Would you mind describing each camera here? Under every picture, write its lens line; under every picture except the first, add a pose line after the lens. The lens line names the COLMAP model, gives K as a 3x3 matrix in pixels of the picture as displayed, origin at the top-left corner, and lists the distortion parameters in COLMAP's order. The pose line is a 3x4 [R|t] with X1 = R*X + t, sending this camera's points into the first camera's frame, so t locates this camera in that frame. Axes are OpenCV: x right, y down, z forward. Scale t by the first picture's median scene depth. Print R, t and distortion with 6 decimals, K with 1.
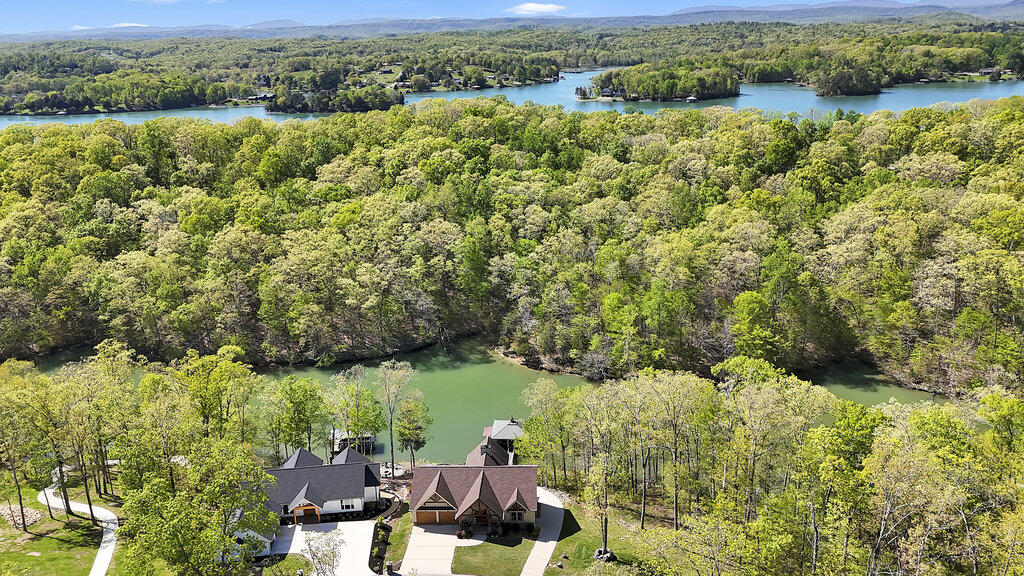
lens RADIAL K [[783.9, 0, 515.4], [0, 783.9, 289.0], [0, 0, 1]] dist [0.045304, -0.009398]
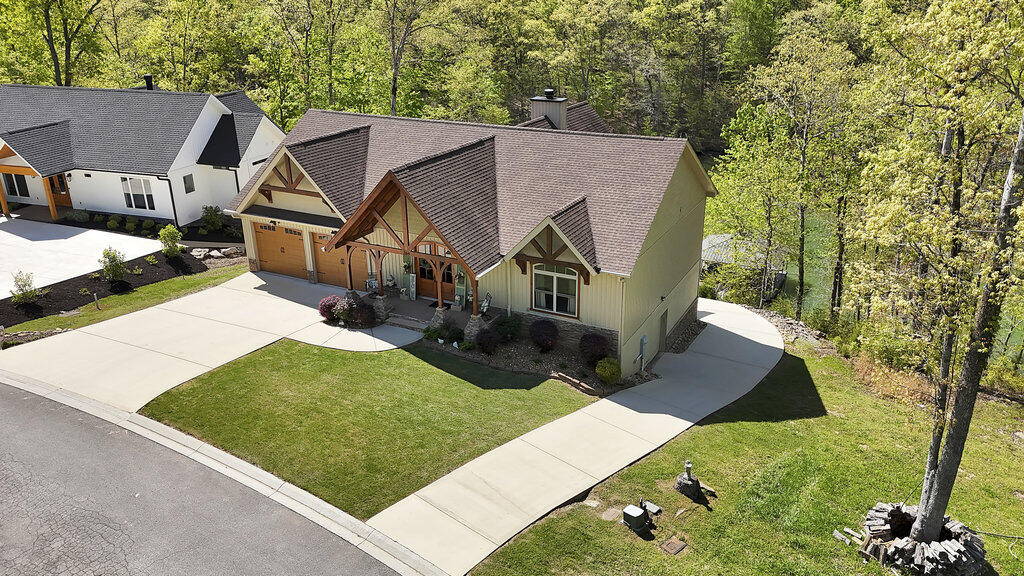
lens RADIAL K [[783.9, 0, 508.5], [0, 783.9, 285.0], [0, 0, 1]] dist [0.045304, -0.009398]
pose [[0.905321, 0.174232, -0.387346, 0.084612], [-0.152063, 0.984496, 0.087428, 0.268778], [0.396573, -0.020250, 0.917780, 0.772060]]
